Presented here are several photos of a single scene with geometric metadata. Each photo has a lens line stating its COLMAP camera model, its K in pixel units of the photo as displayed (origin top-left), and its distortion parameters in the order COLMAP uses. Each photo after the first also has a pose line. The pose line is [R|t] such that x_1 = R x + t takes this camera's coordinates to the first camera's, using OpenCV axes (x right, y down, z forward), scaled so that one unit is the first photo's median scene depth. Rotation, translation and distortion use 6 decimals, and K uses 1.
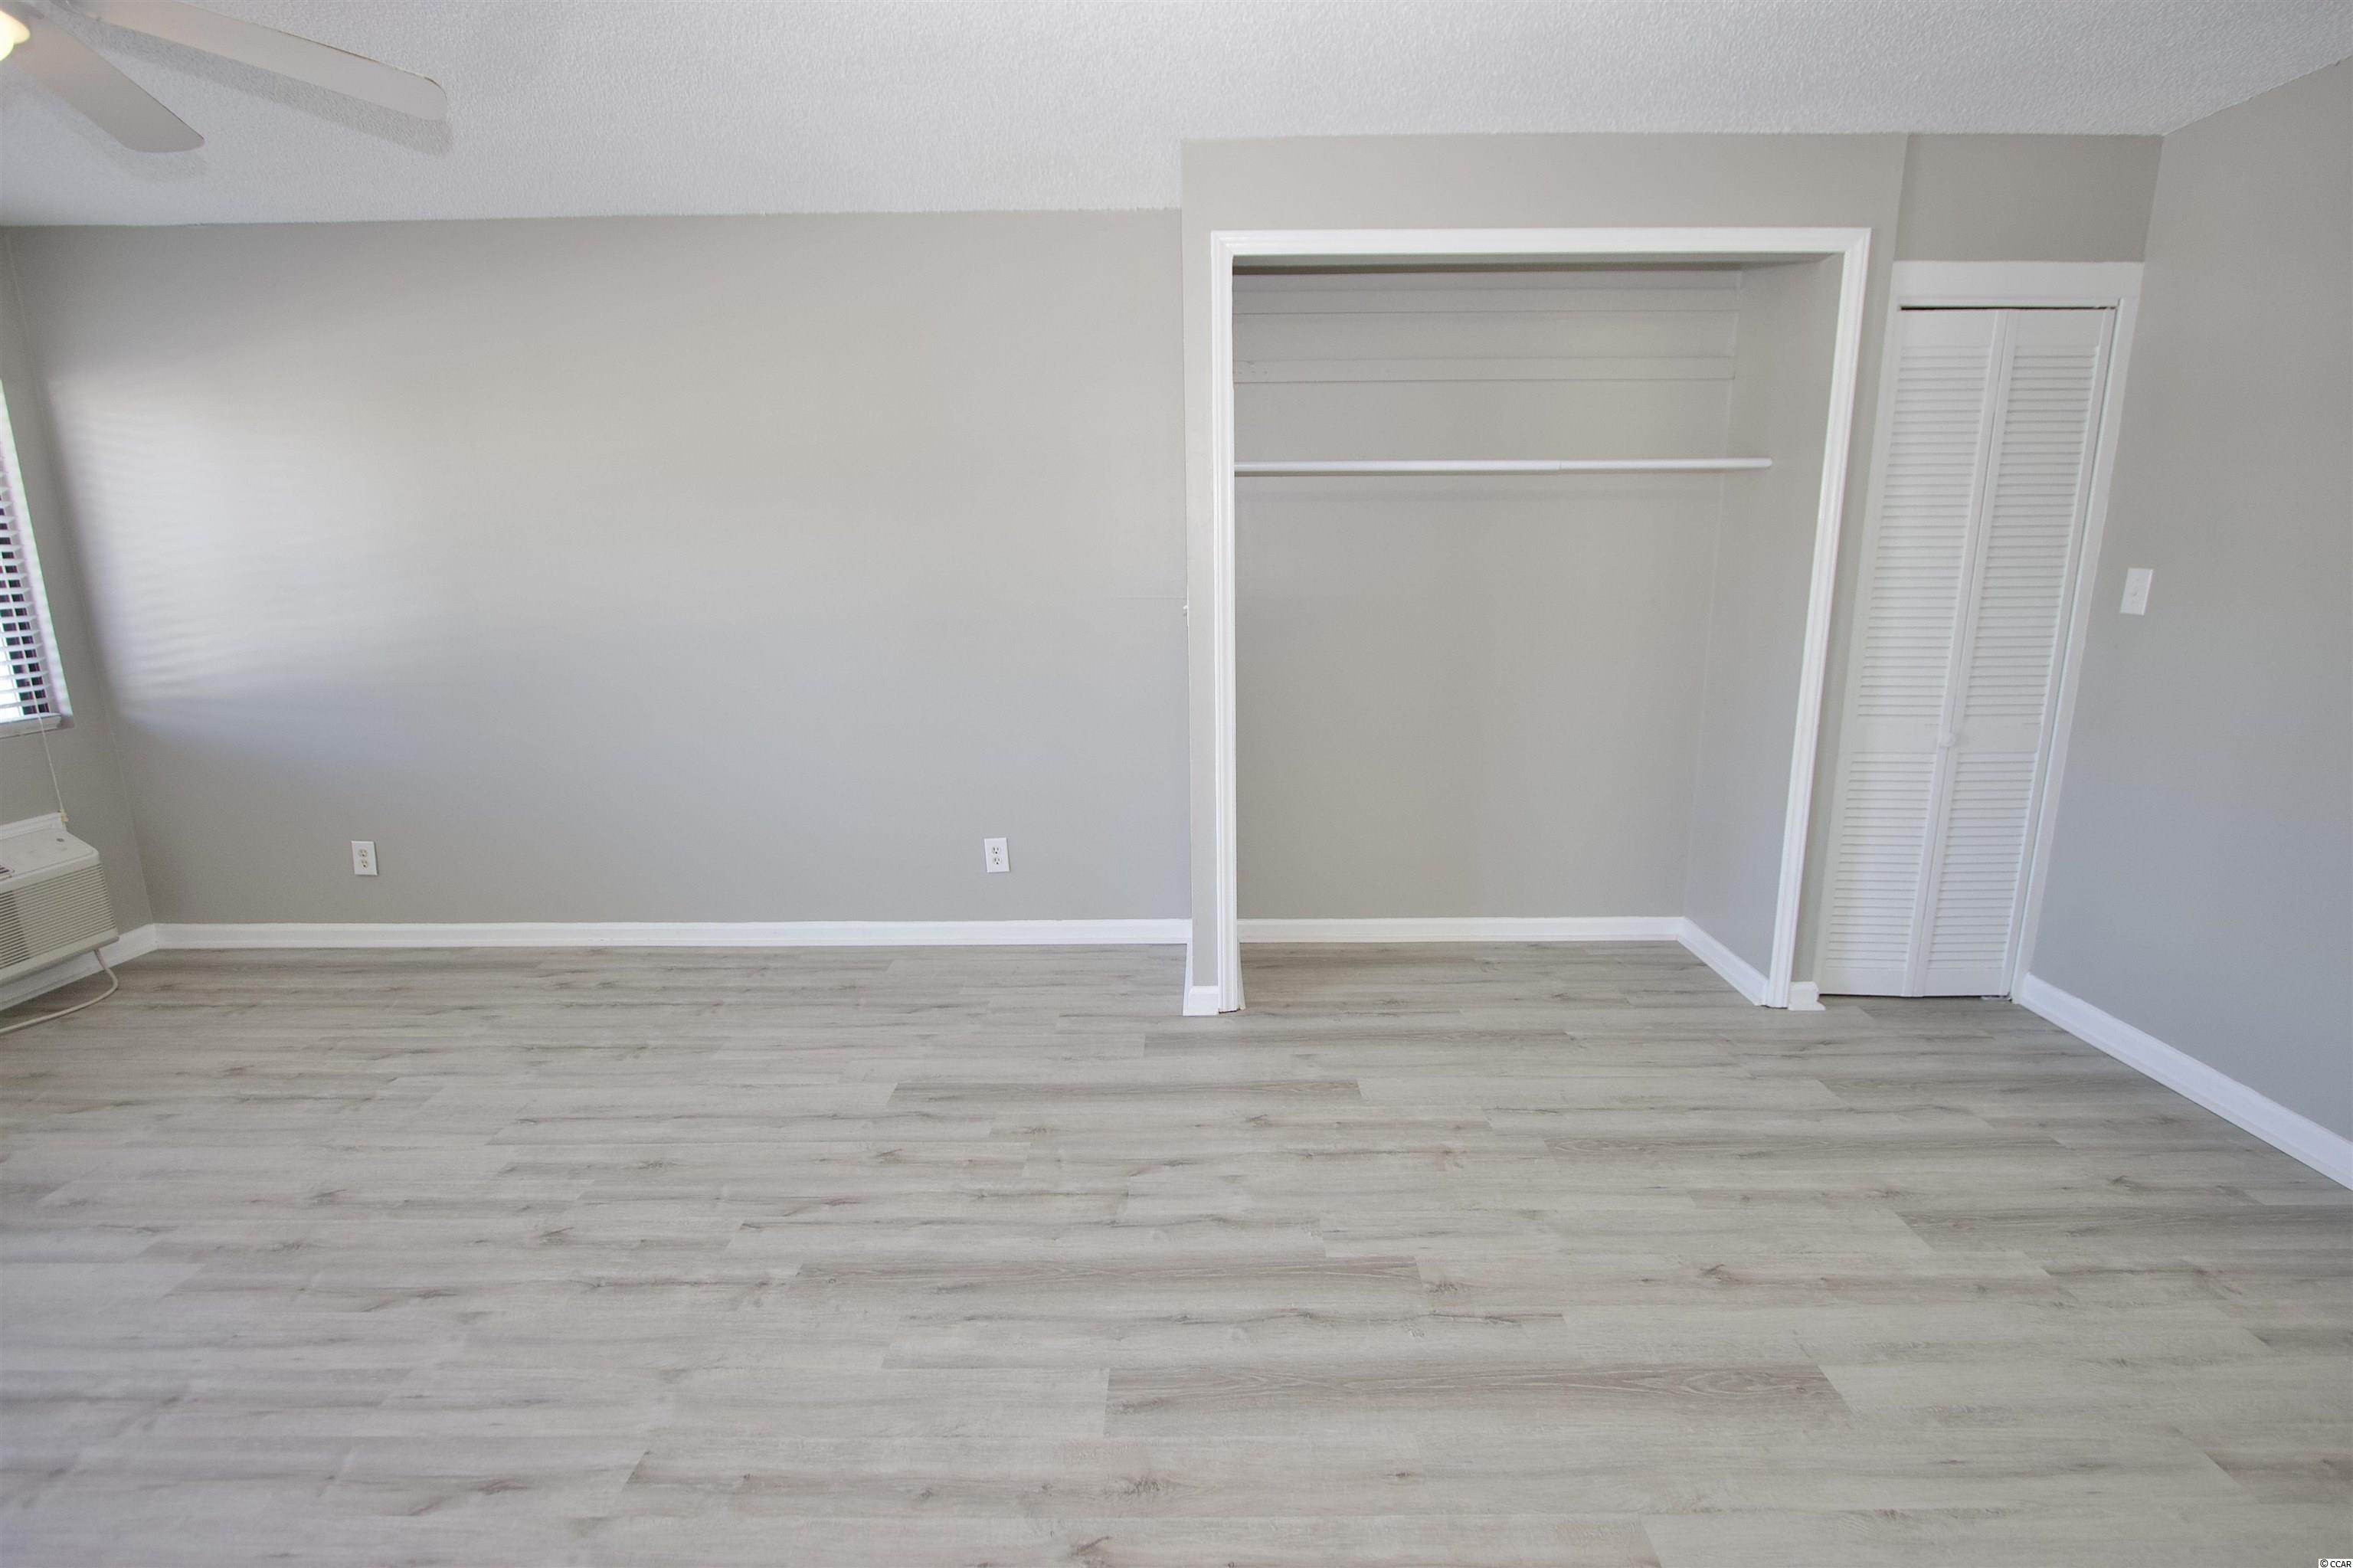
lens RADIAL K [[1091.9, 0, 1193.5], [0, 1091.9, 785.0], [0, 0, 1]] dist [-0.015768, 0.001511]
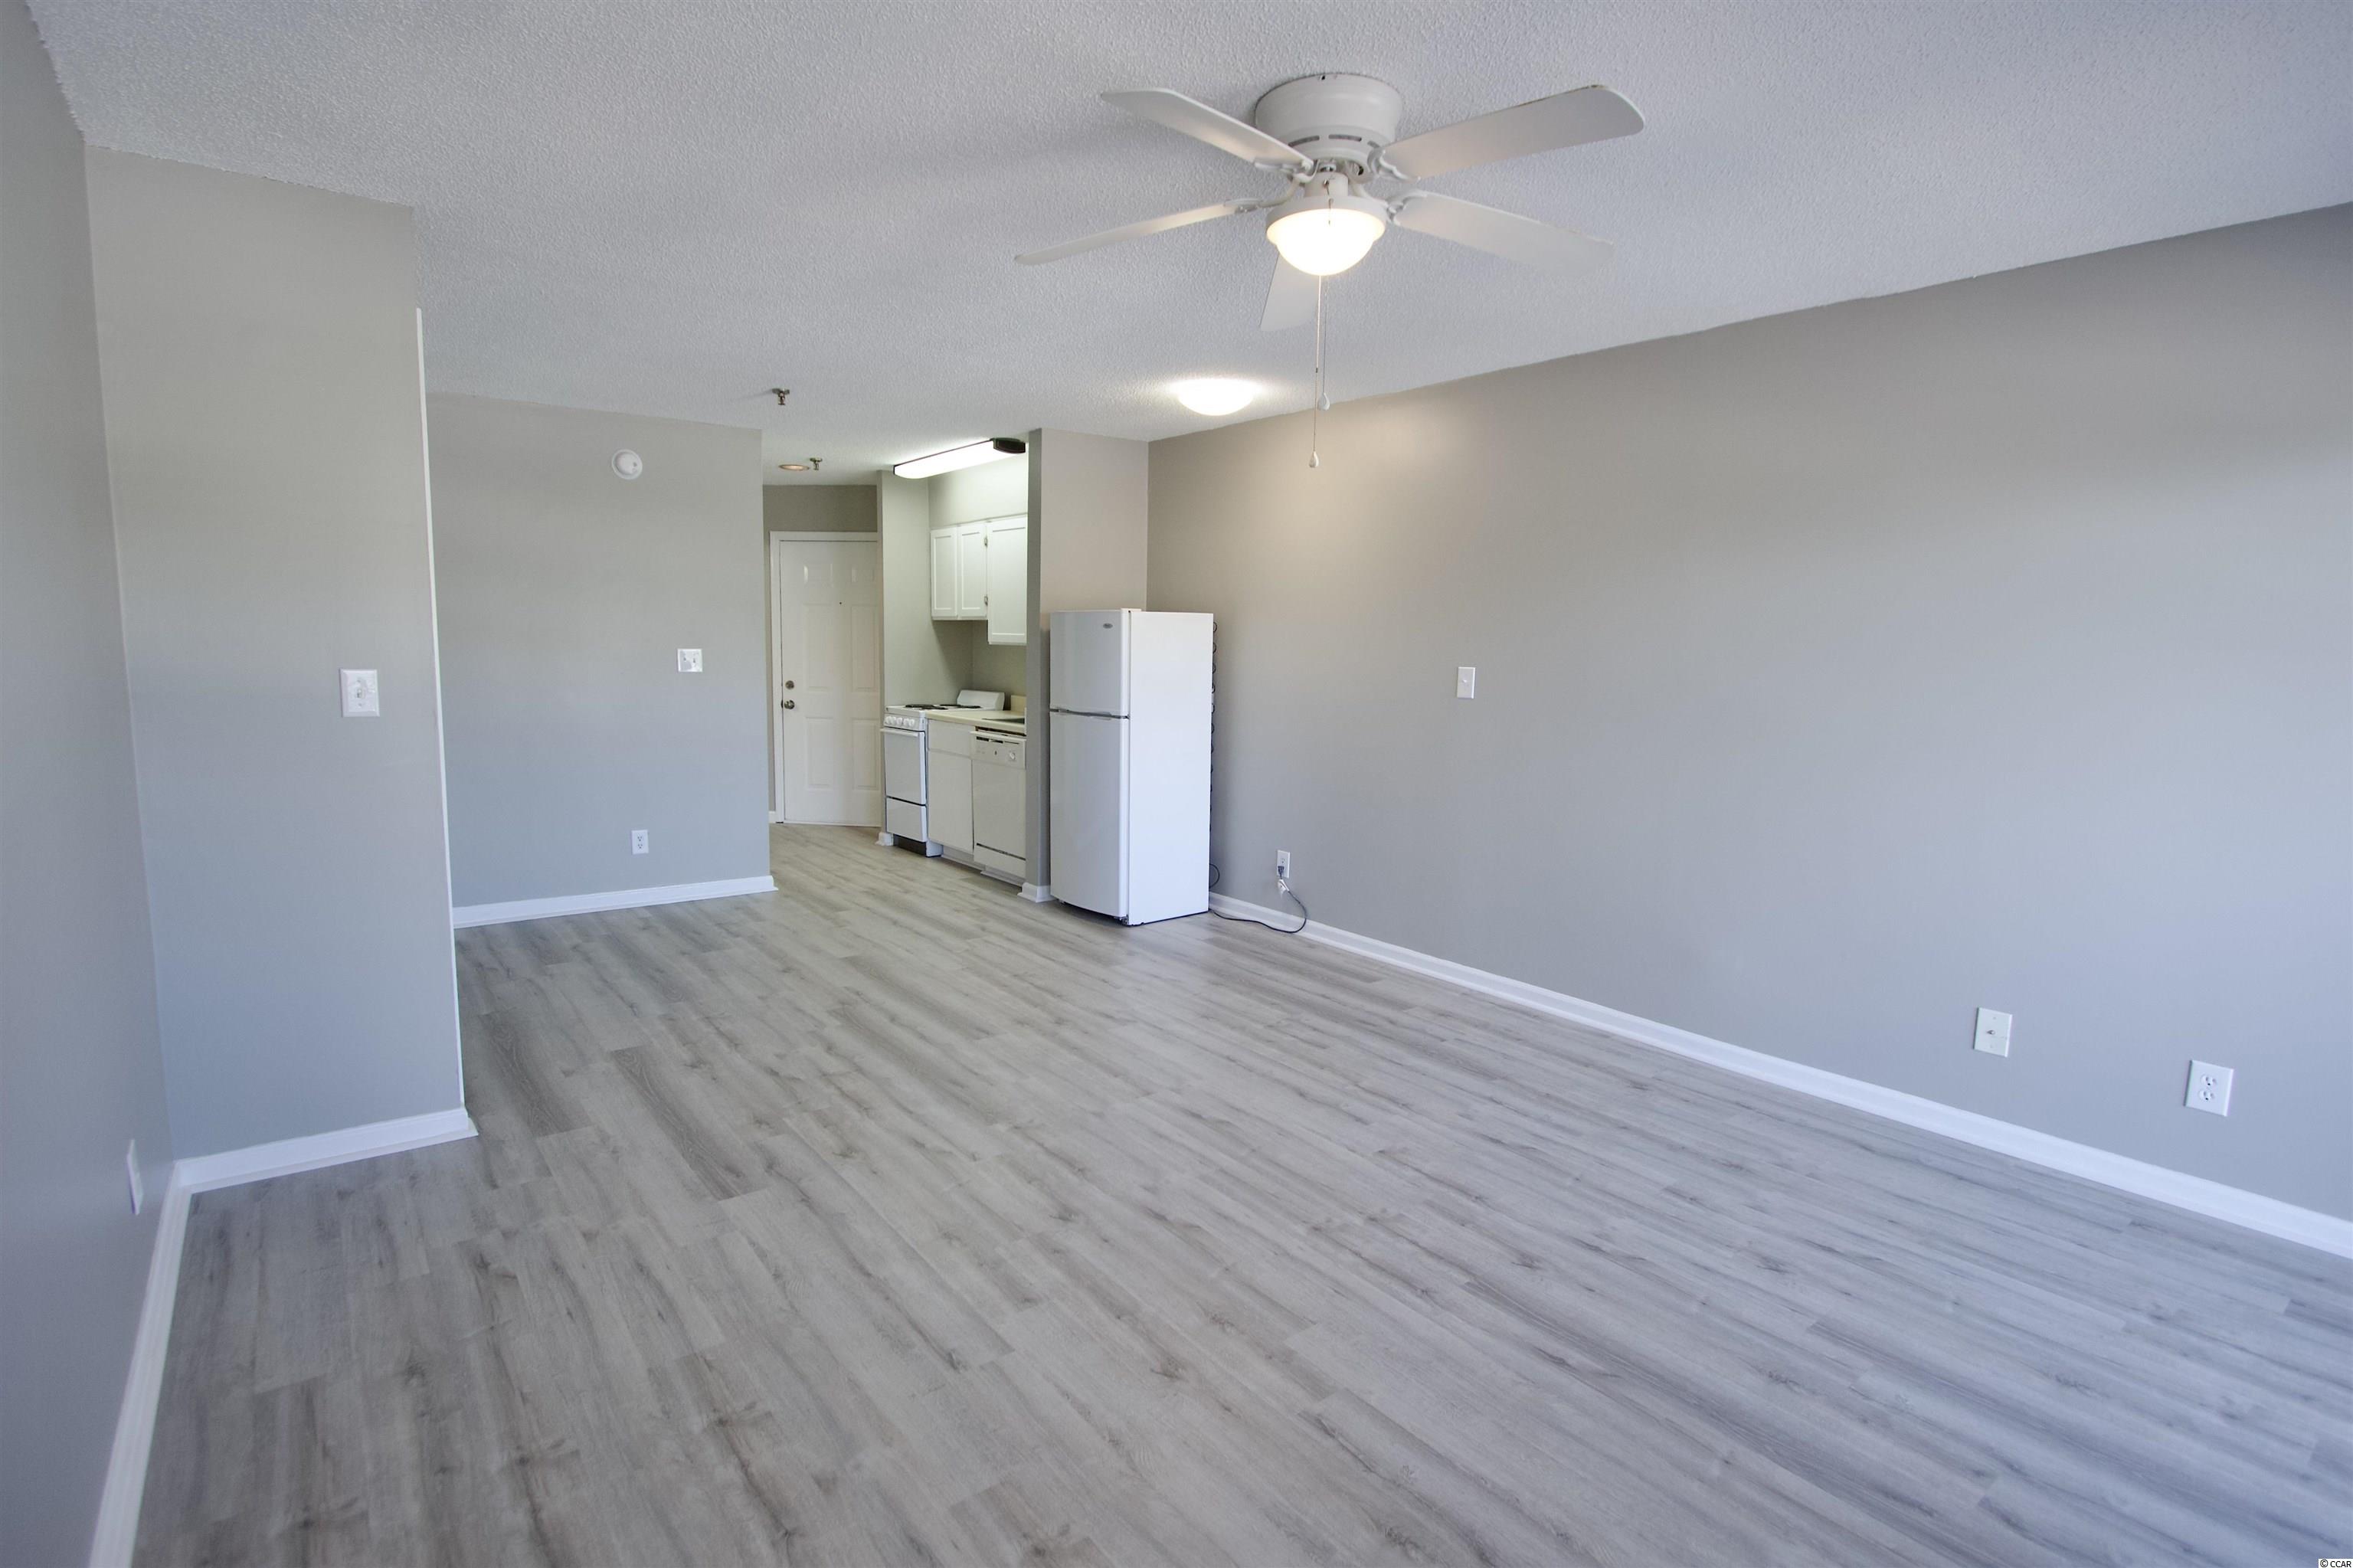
lens RADIAL K [[1148.1, 0, 1153.7], [0, 1148.1, 777.5], [0, 0, 1]] dist [-0.014750, 0.000201]
pose [[-0.606664, -0.096589, 0.789069, -1.386736], [0.156837, 0.958540, 0.237916, -0.274017], [-0.779334, 0.268090, -0.566363, 1.321023]]
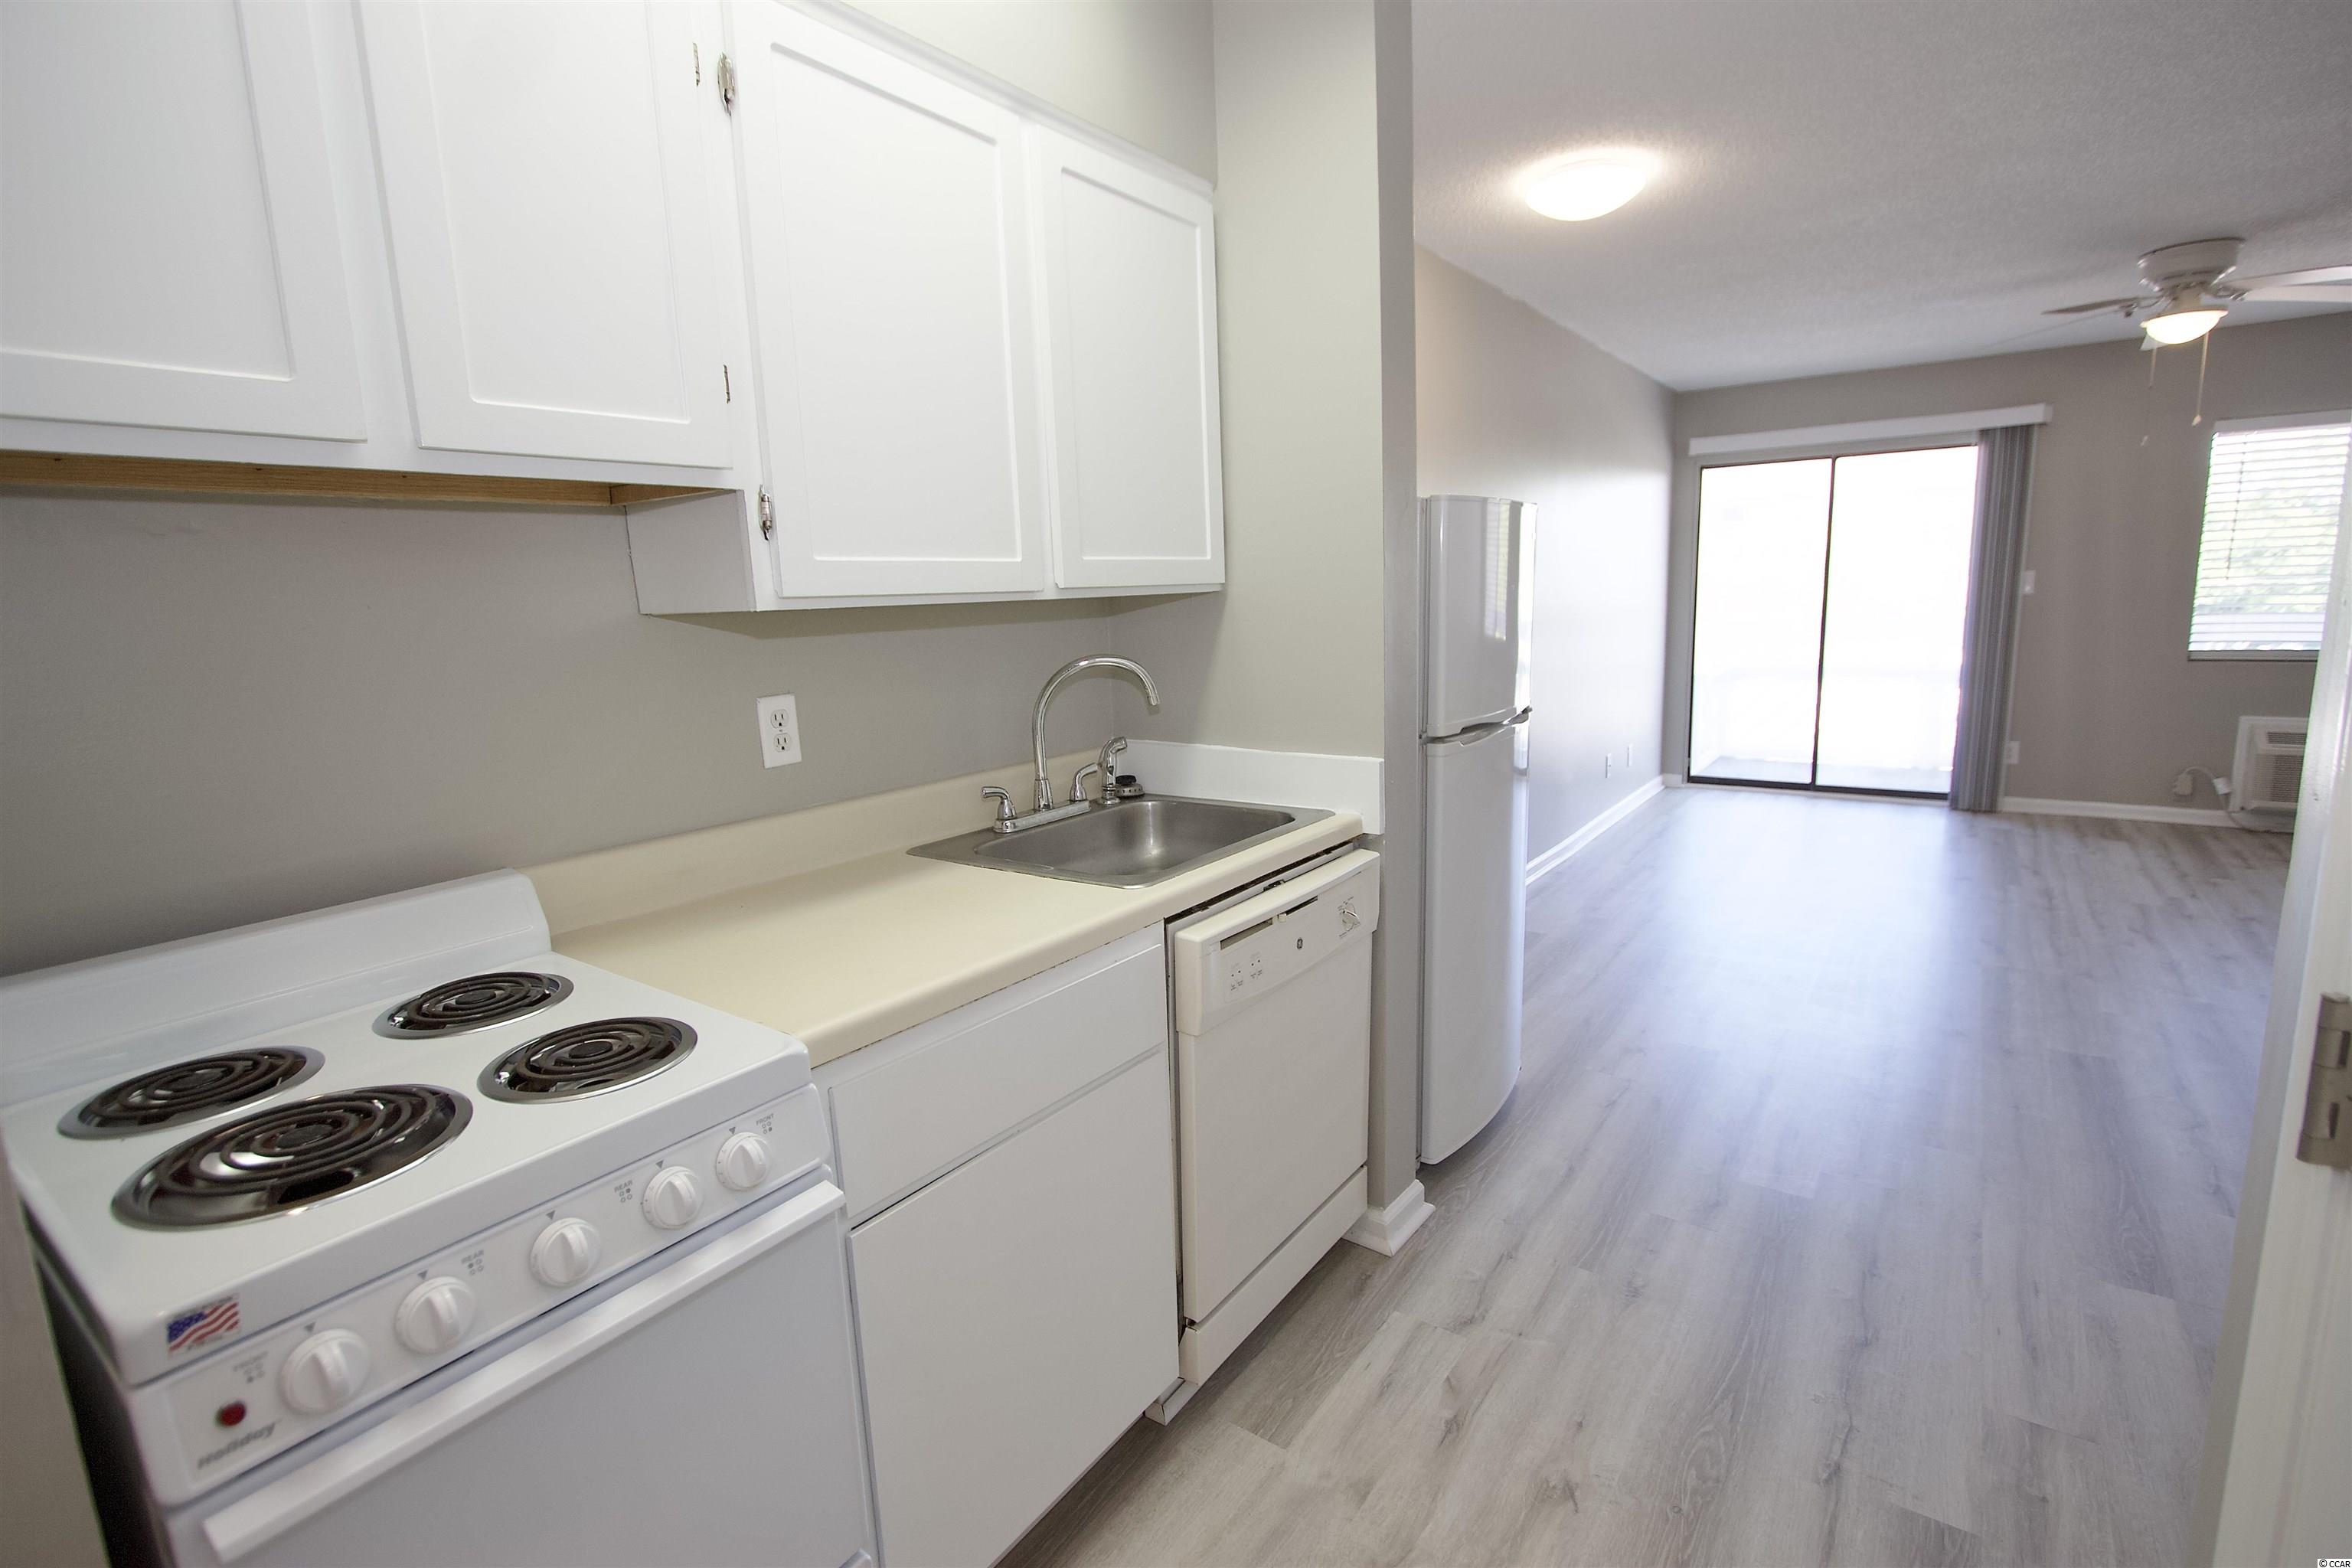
lens RADIAL K [[1083.9, 0, 1176.0], [0, 1083.9, 784.0], [0, 0, 1]] dist [-0.016793, -0.000304]
pose [[-0.585376, 0.172057, -0.792295, 1.377411], [-0.131603, 0.944099, 0.302256, -0.094832], [0.800010, 0.281202, -0.530009, 0.454111]]
